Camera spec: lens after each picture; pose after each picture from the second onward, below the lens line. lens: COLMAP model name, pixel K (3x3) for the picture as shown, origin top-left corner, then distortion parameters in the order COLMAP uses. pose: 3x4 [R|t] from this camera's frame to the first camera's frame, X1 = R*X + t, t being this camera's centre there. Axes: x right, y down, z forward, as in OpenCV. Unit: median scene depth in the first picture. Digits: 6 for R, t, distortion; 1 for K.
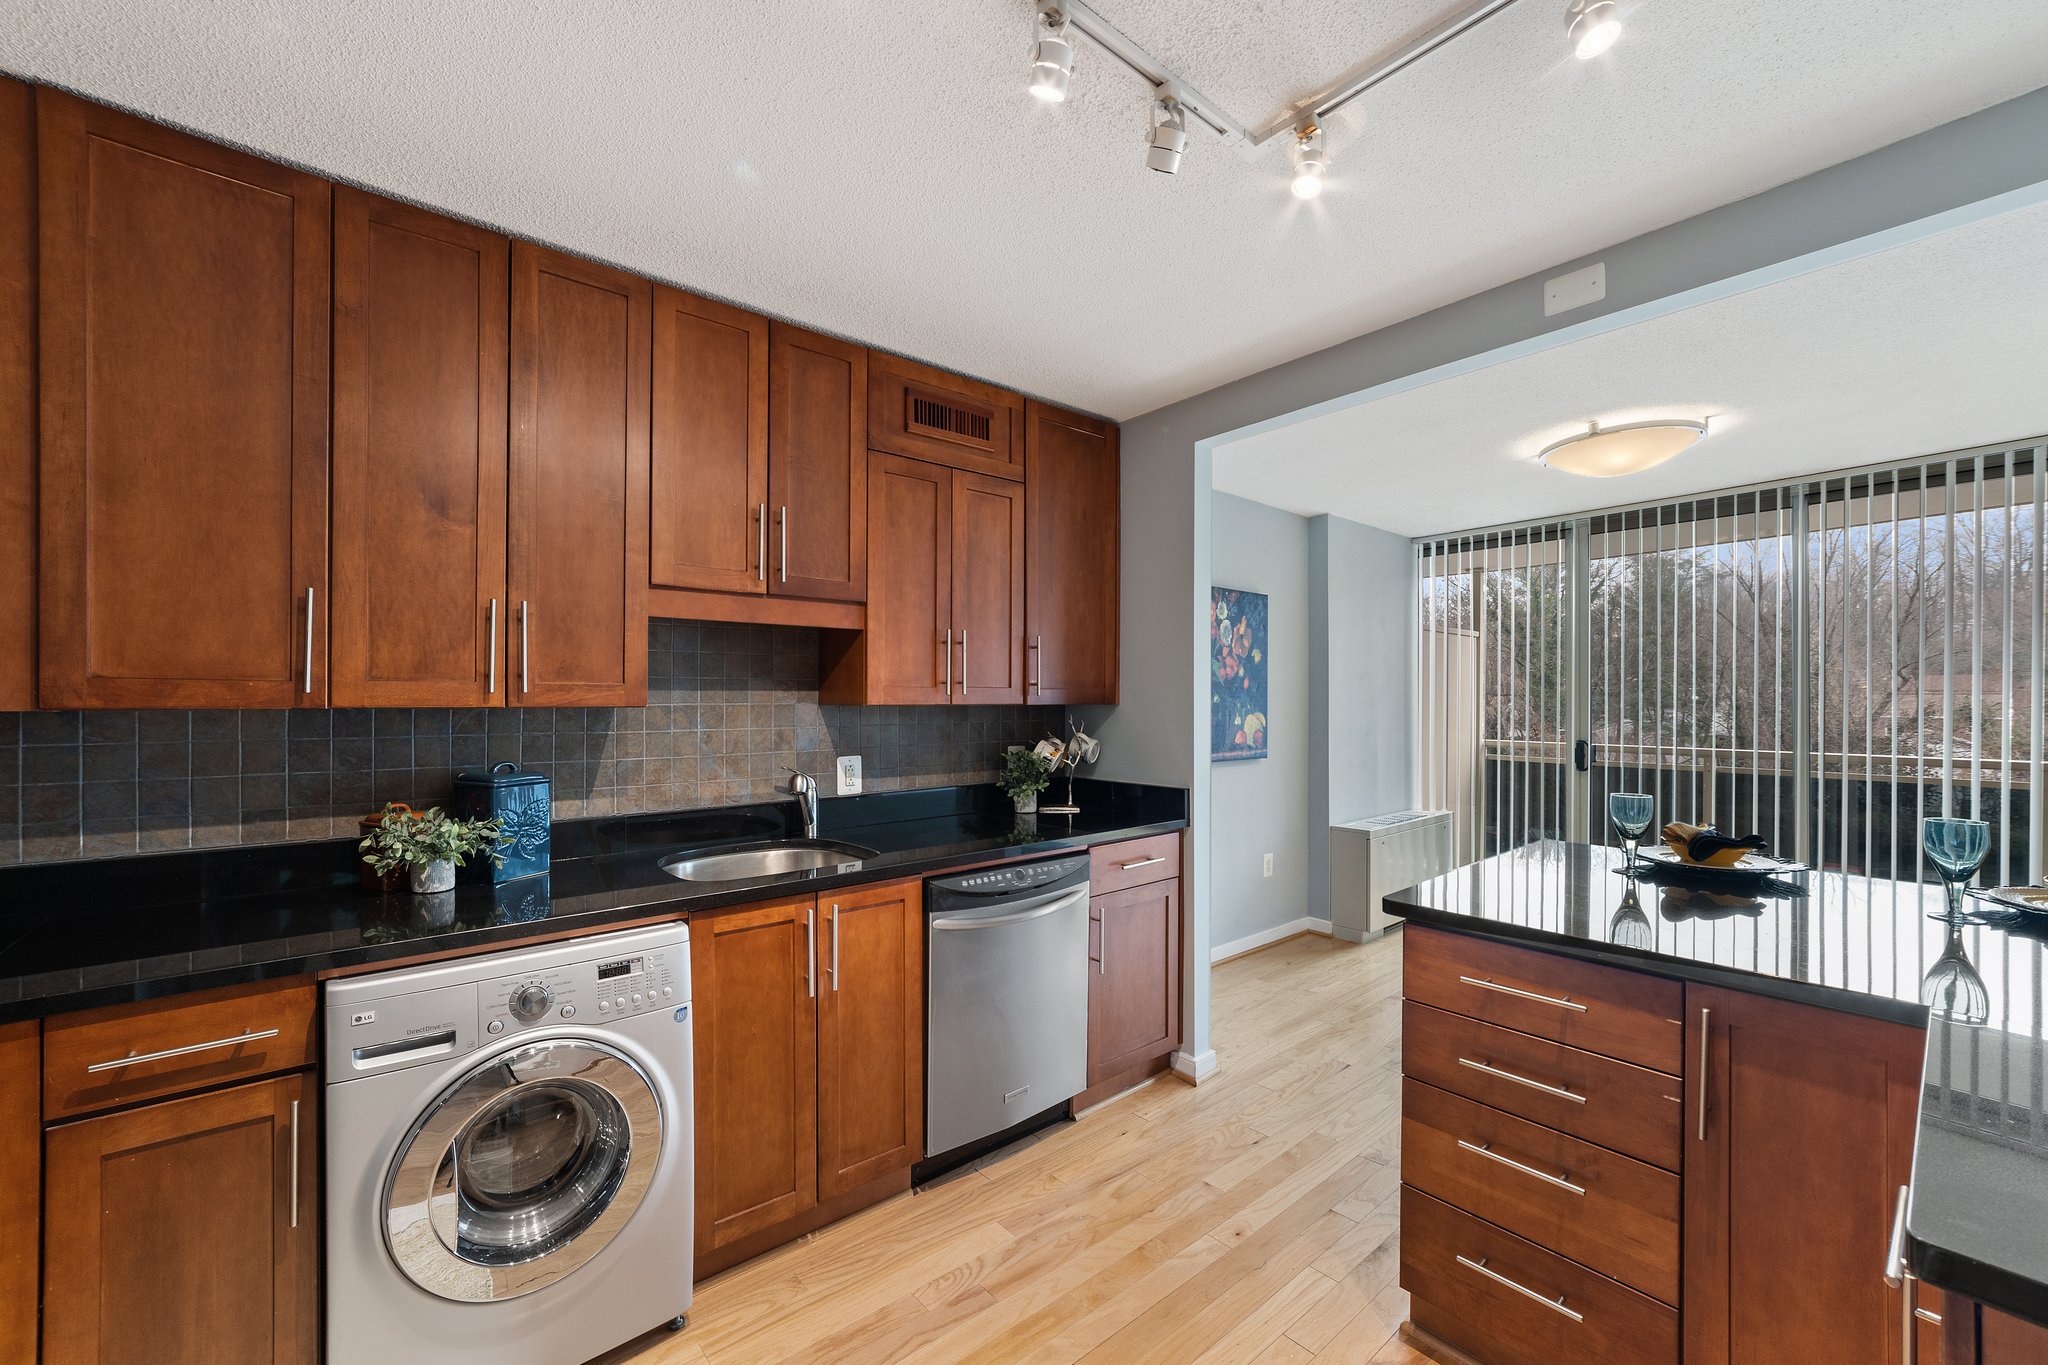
lens RADIAL K [[811.7, 0, 1017.3], [0, 811.7, 694.0], [0, 0, 1]] dist [-0.015478, 0.005749]
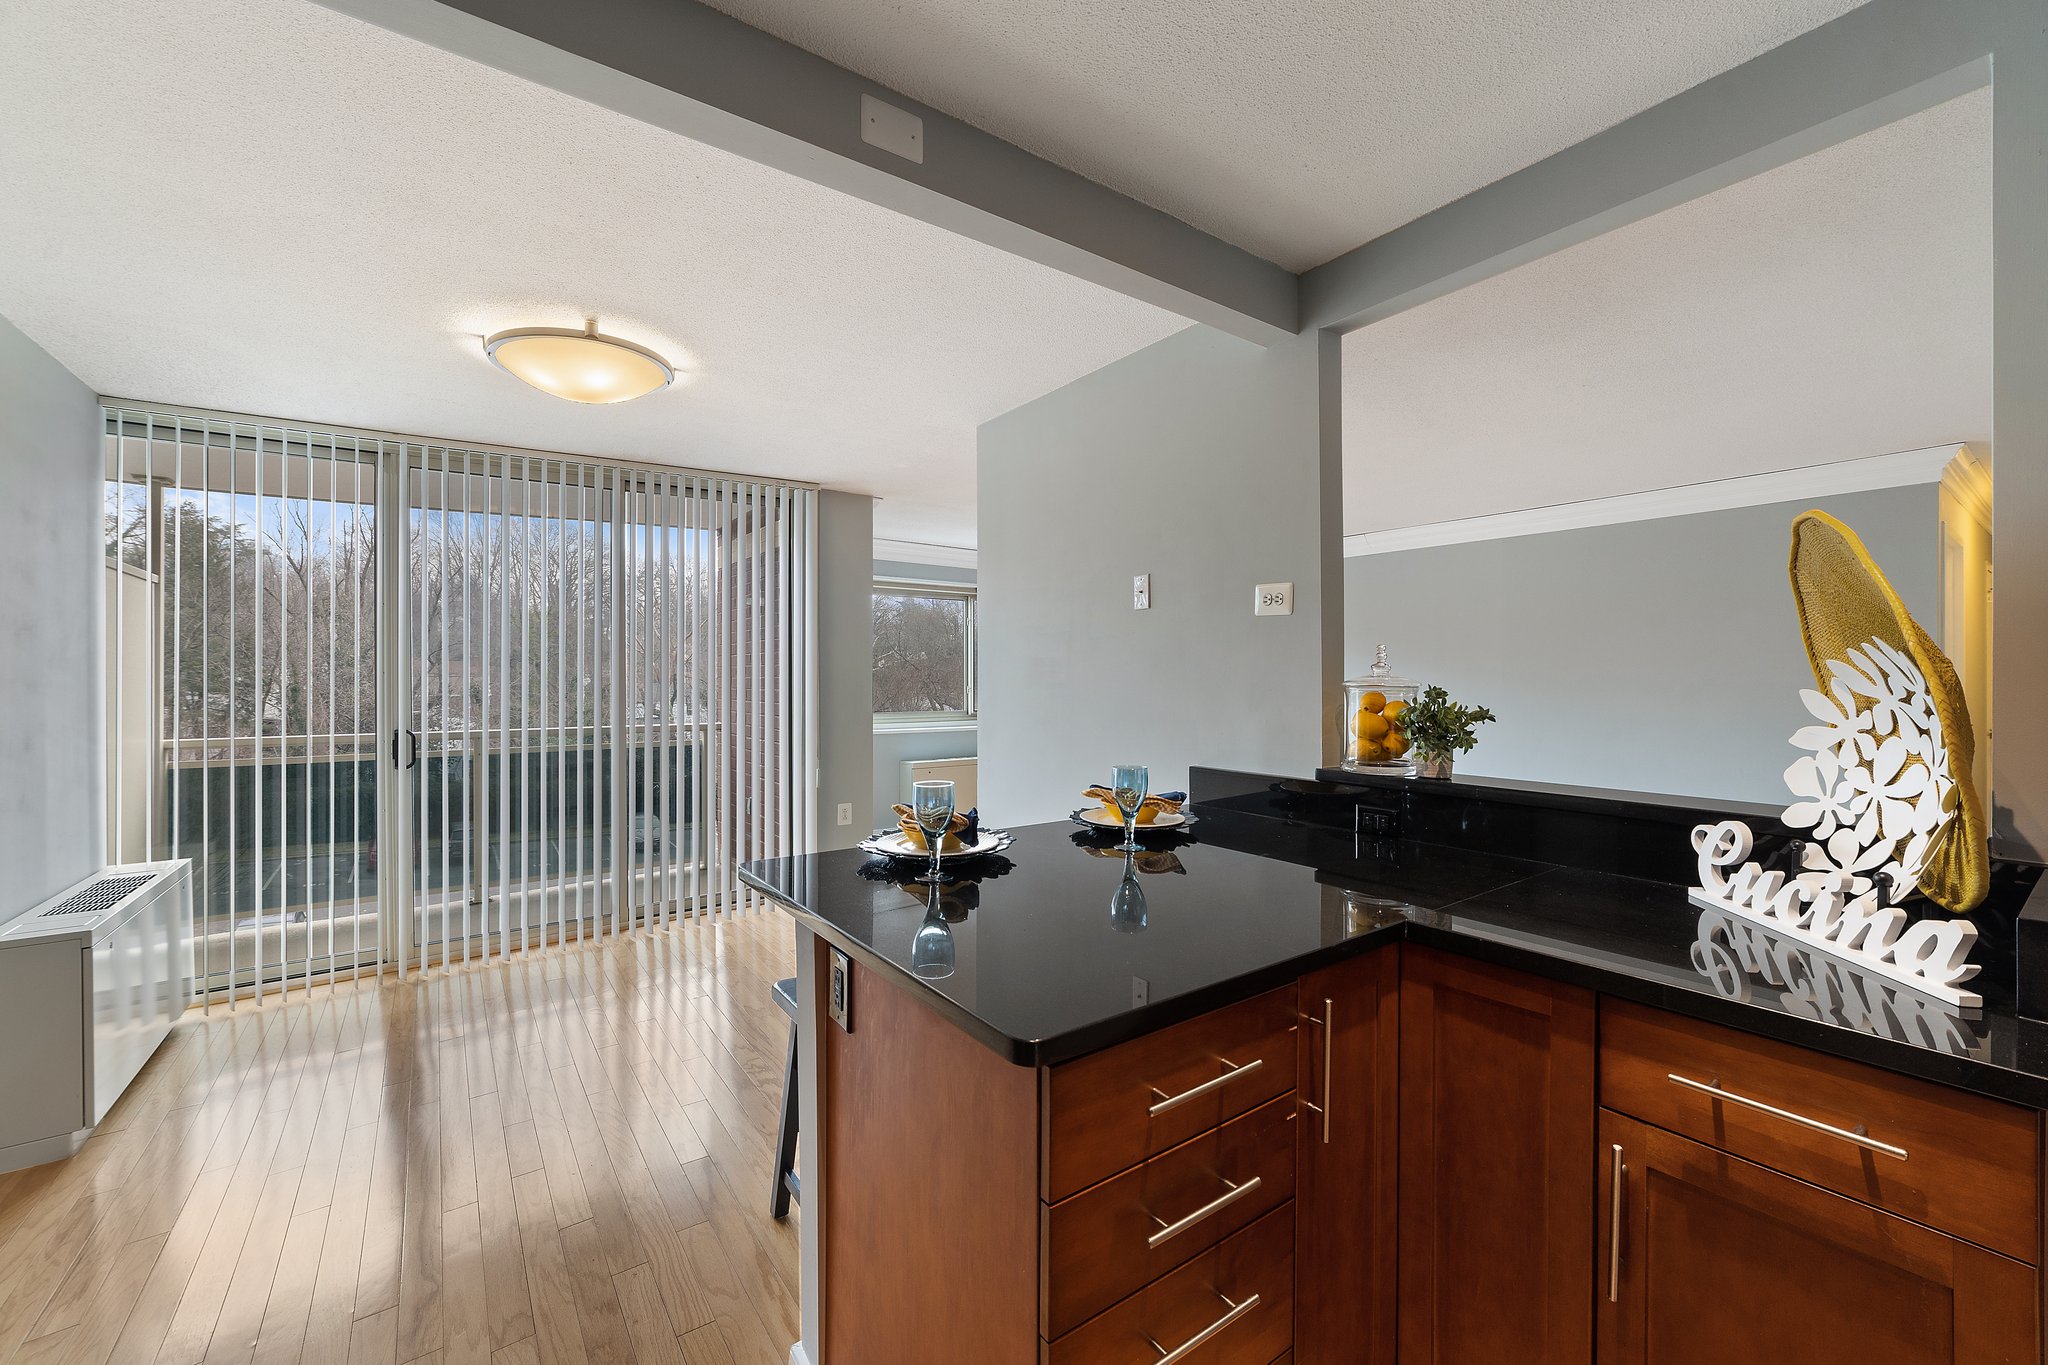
lens RADIAL K [[811.7, 0, 1003.4], [0, 811.7, 684.9], [0, 0, 1]] dist [-0.015478, 0.005749]
pose [[0.079787, -0.006805, 0.996789, -0.052554], [-0.003337, 0.999969, 0.007094, 0.013453], [-0.996806, -0.003892, 0.079762, 0.707415]]
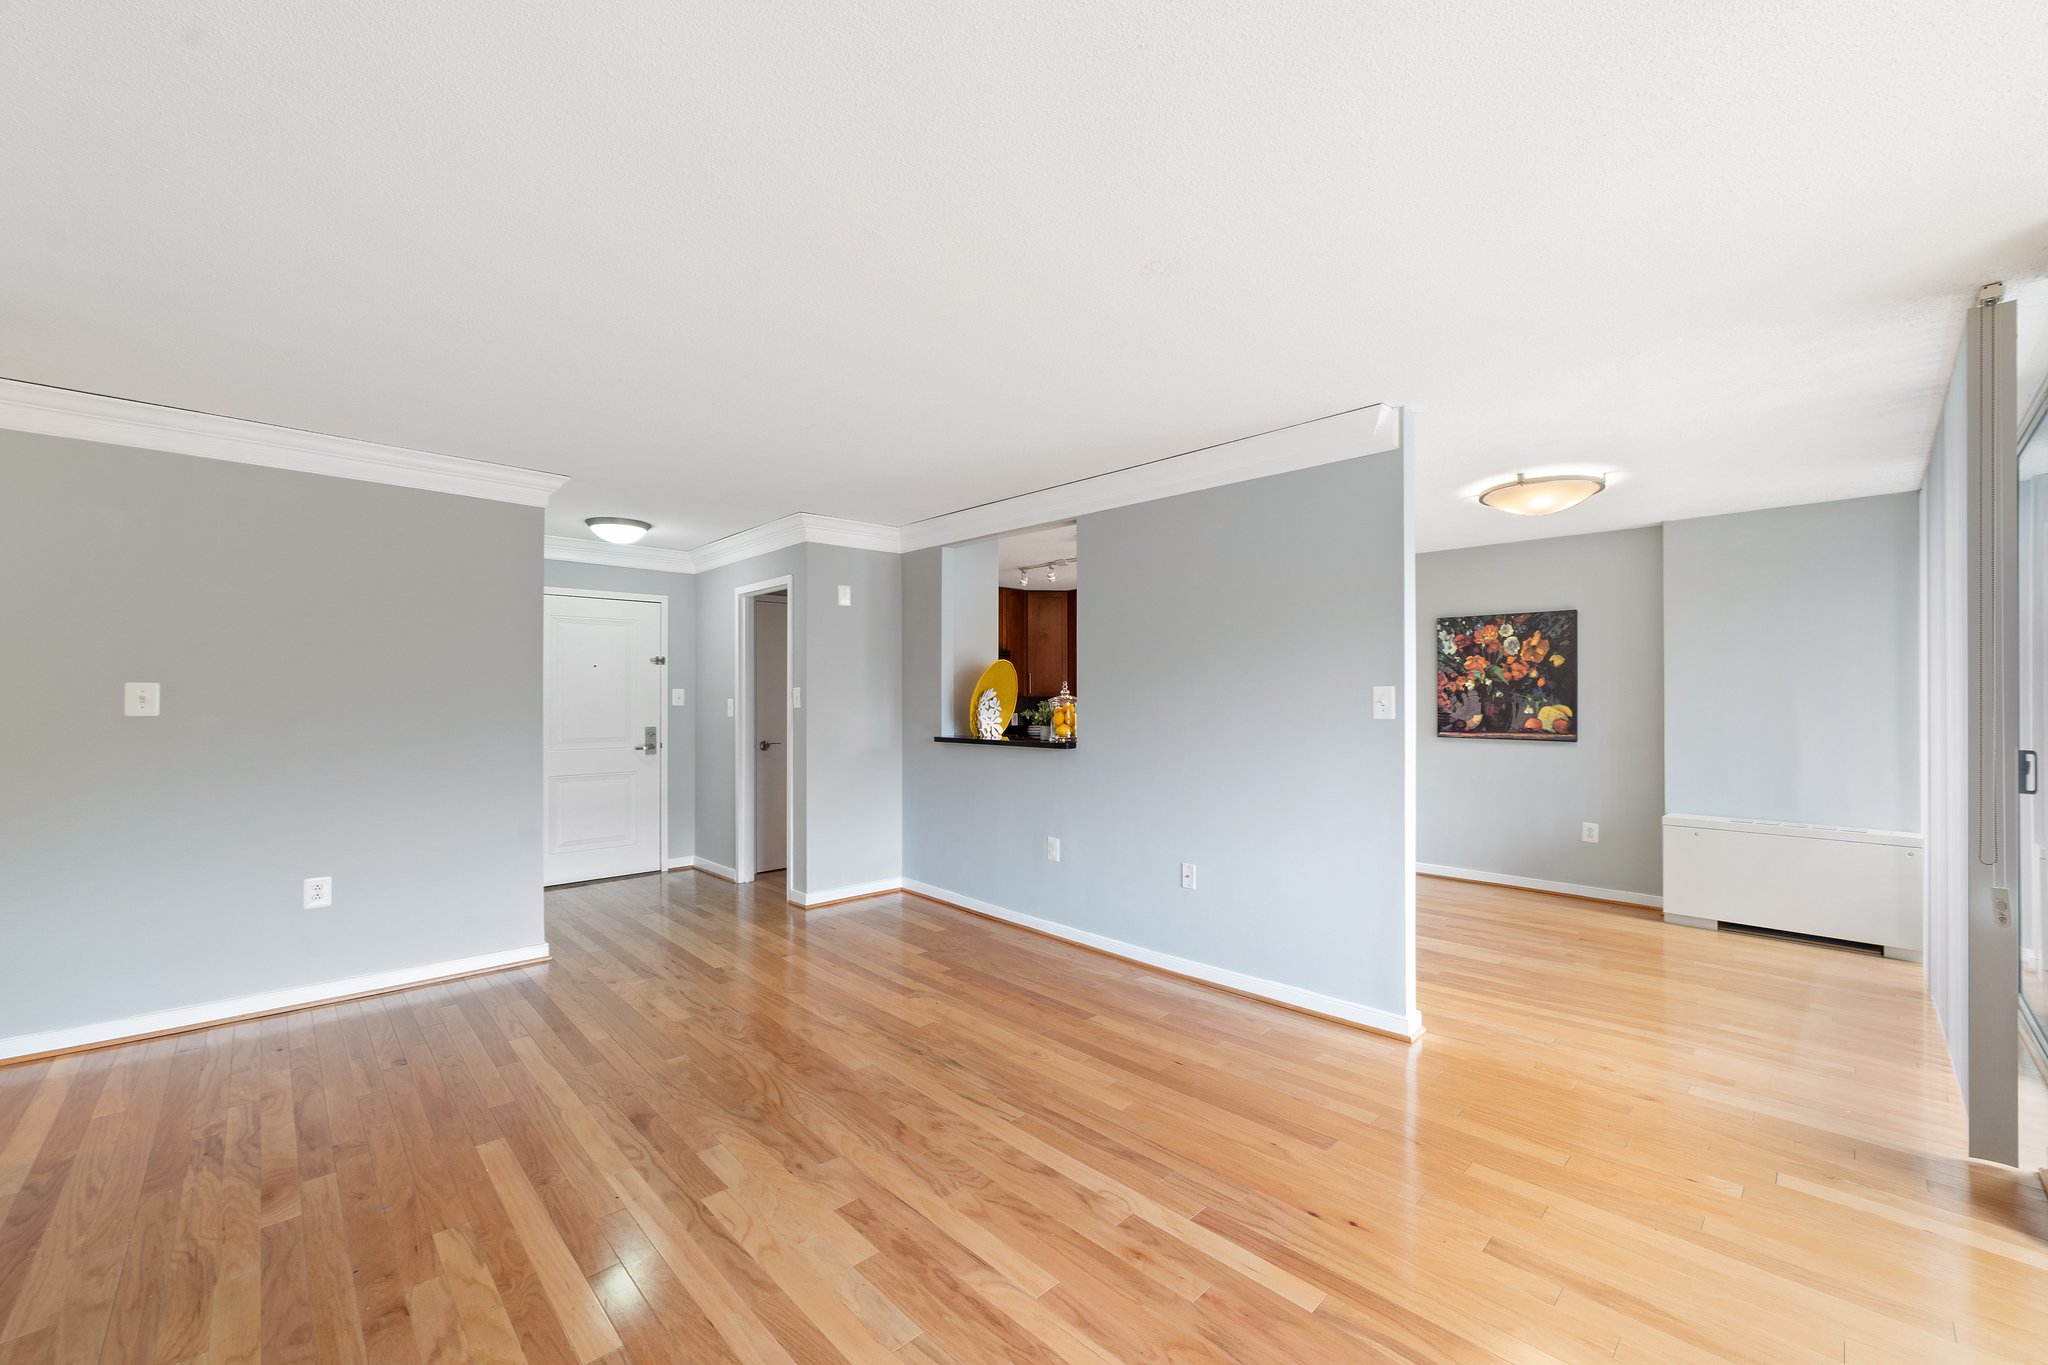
lens RADIAL K [[811.7, 0, 1023.9], [0, 811.7, 700.4], [0, 0, 1]] dist [-0.015478, 0.005749]
pose [[0.071216, 0.004481, -0.997451, 2.746876], [0.007275, 0.999961, 0.005011, 0.005731], [0.997434, -0.007613, 0.071180, 0.139004]]
